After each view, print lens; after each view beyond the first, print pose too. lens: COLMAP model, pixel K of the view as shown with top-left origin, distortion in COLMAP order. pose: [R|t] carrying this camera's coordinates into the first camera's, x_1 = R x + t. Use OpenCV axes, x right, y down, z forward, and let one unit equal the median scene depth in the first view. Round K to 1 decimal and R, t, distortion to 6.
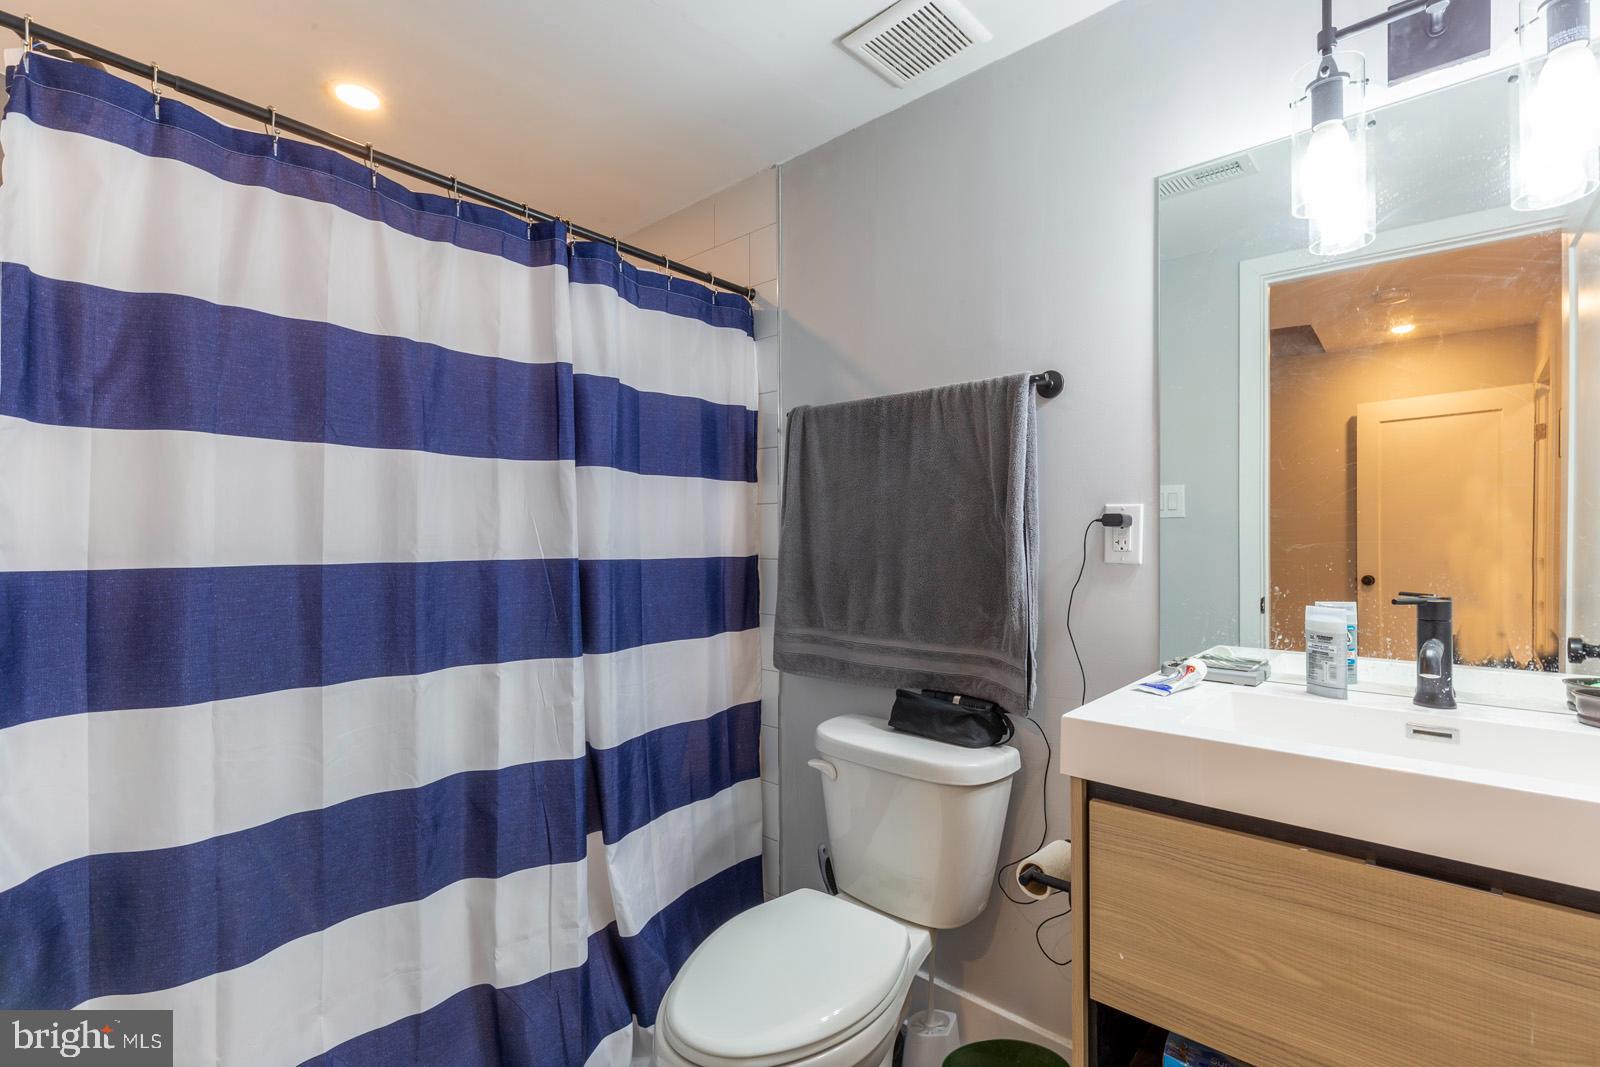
lens RADIAL K [[732.8, 0, 800.1], [0, 732.8, 537.8], [0, 0, 1]] dist [0.005224, -0.000537]
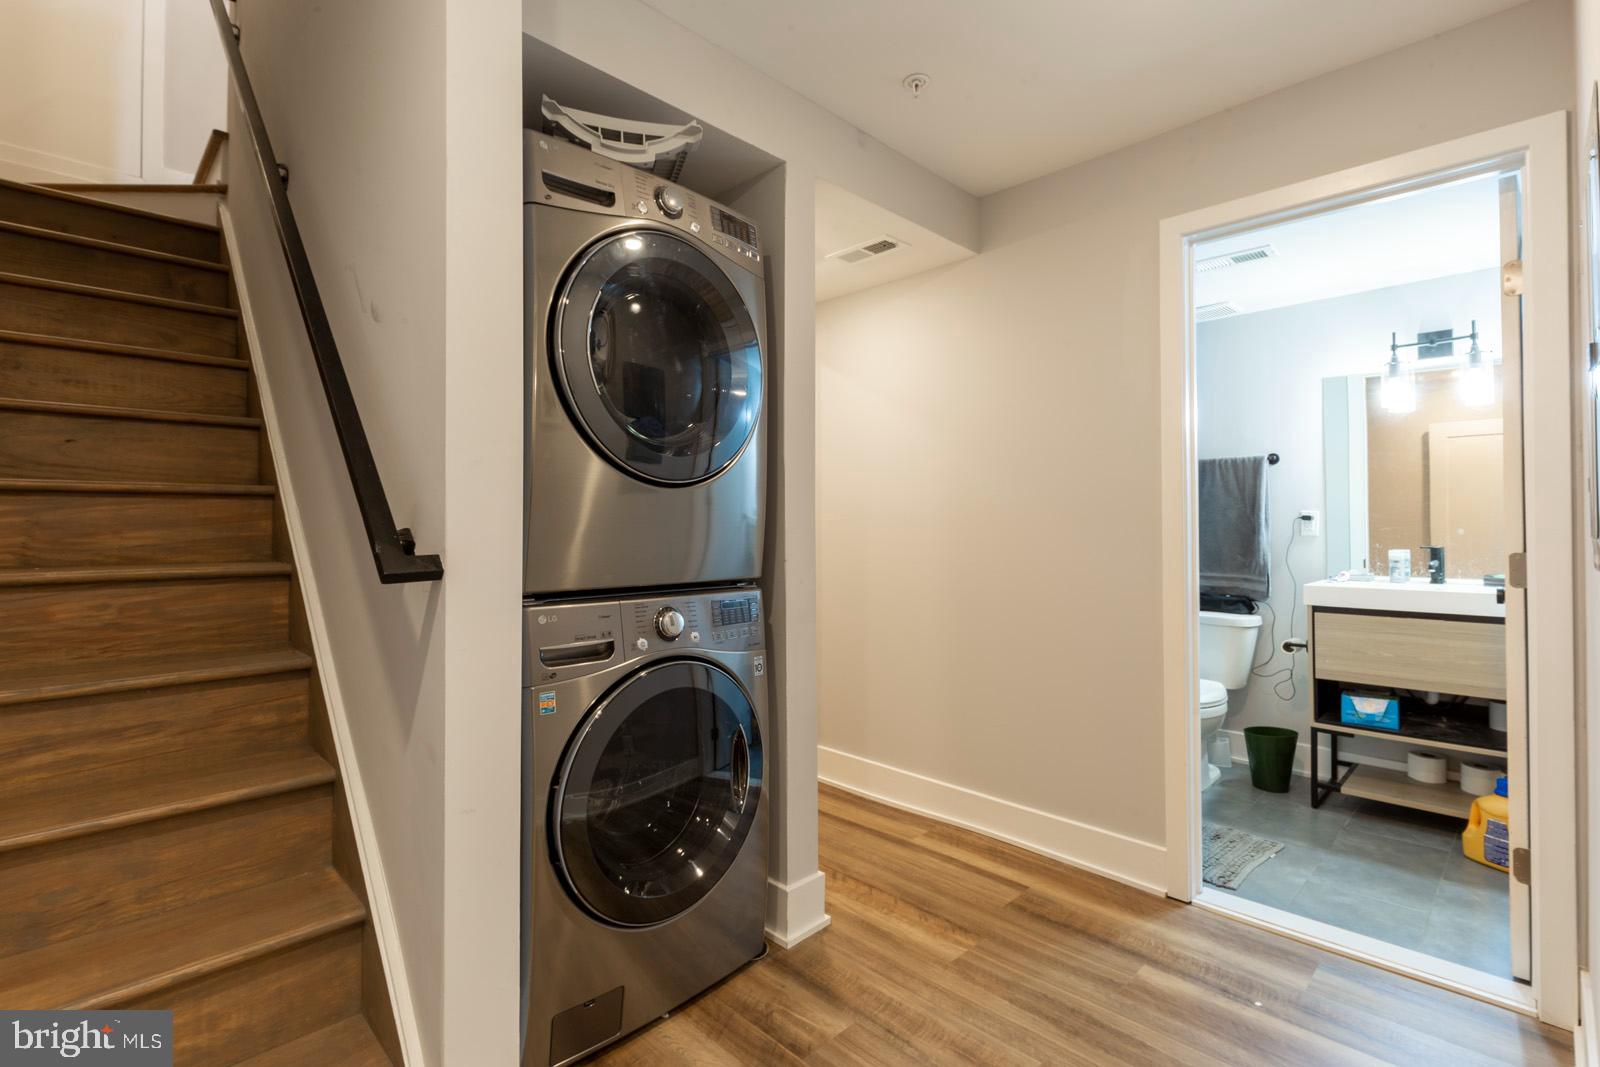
lens RADIAL K [[750.5, 0, 797.8], [0, 750.5, 519.8], [0, 0, 1]] dist [0.001452, -0.000627]
pose [[0.997958, -0.002239, -0.063835, -1.032026], [0.001512, 0.999933, -0.011442, 0.007601], [0.063856, 0.011322, 0.997895, -1.500253]]
